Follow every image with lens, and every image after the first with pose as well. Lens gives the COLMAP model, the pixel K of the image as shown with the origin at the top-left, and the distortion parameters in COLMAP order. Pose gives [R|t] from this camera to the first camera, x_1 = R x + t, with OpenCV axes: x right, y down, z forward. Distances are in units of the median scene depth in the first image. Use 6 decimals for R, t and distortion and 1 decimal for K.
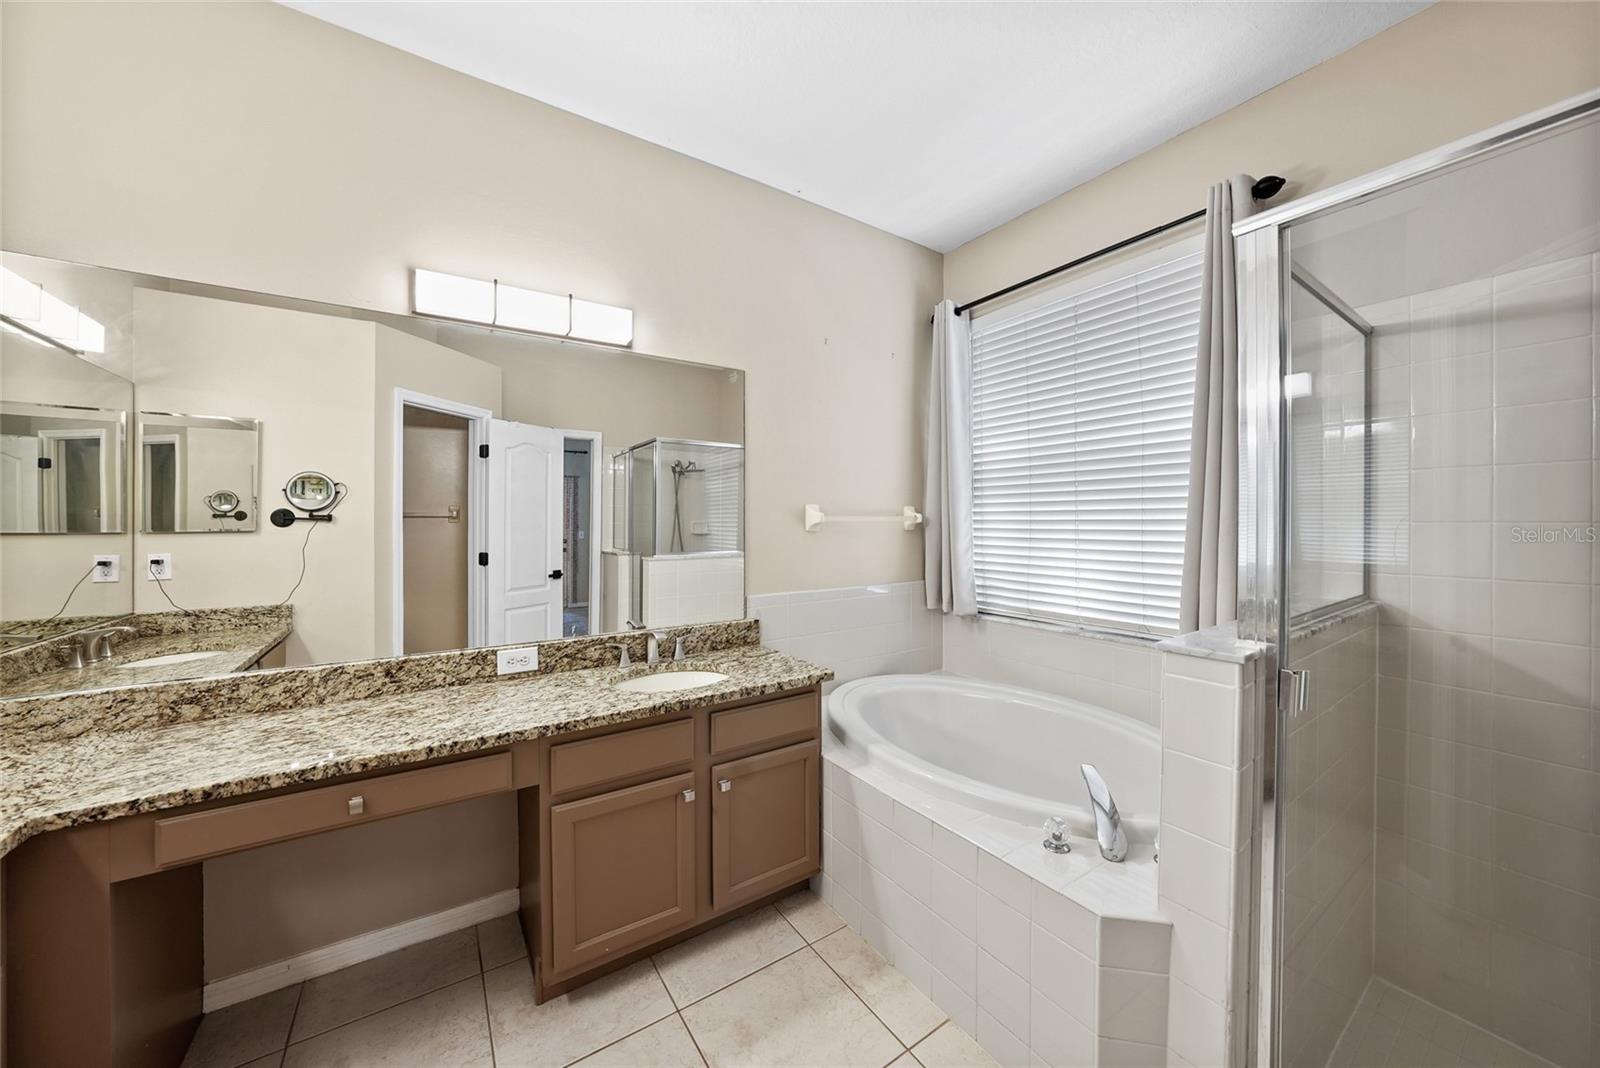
lens RADIAL K [[560.0, 0, 806.4], [0, 560.0, 530.3], [0, 0, 1]] dist [-0.013525, 0.002447]
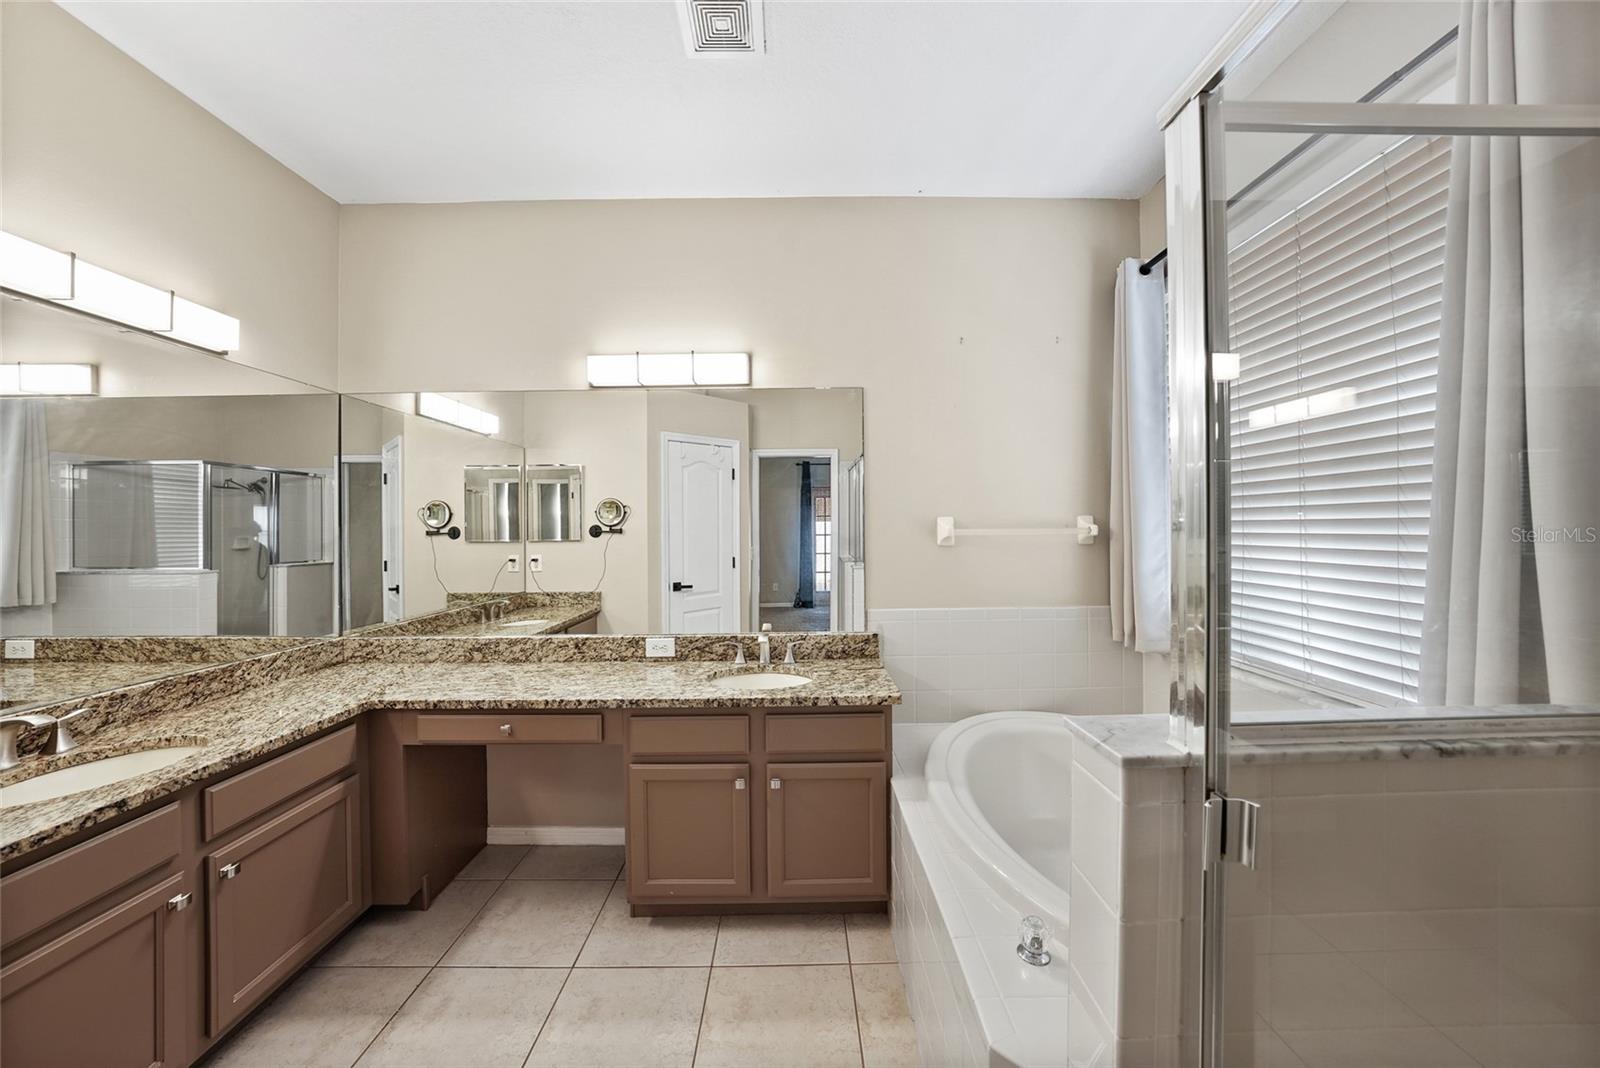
lens RADIAL K [[560.0, 0, 793.2], [0, 560.0, 532.3], [0, 0, 1]] dist [-0.013525, 0.002447]
pose [[0.836899, -0.001076, -0.547356, 0.456722], [0.000102, 0.999998, -0.001810, -0.027597], [0.547357, 0.001459, 0.836898, 0.105926]]
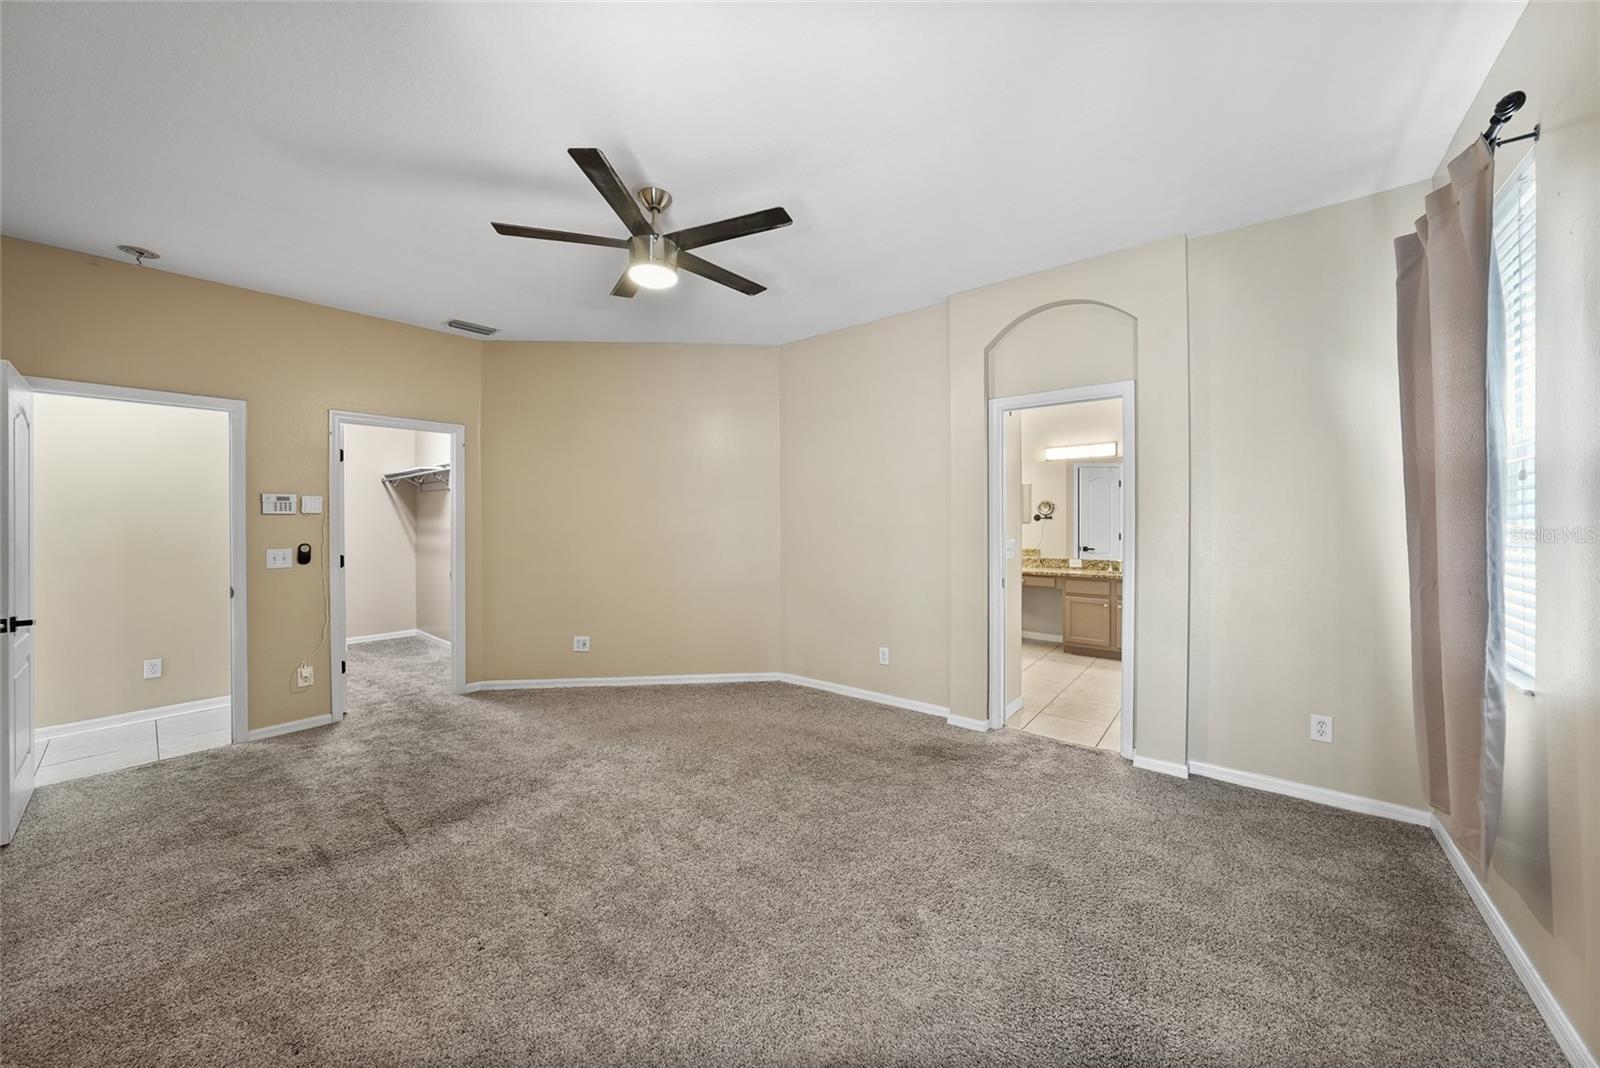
lens RADIAL K [[560.0, 0, 791.1], [0, 560.0, 518.6], [0, 0, 1]] dist [-0.013525, 0.002447]
pose [[0.292277, -0.000903, -0.956333, 2.204223], [0.000843, 0.999999, -0.000686, -0.027214], [0.956333, -0.000606, 0.292278, -1.599857]]
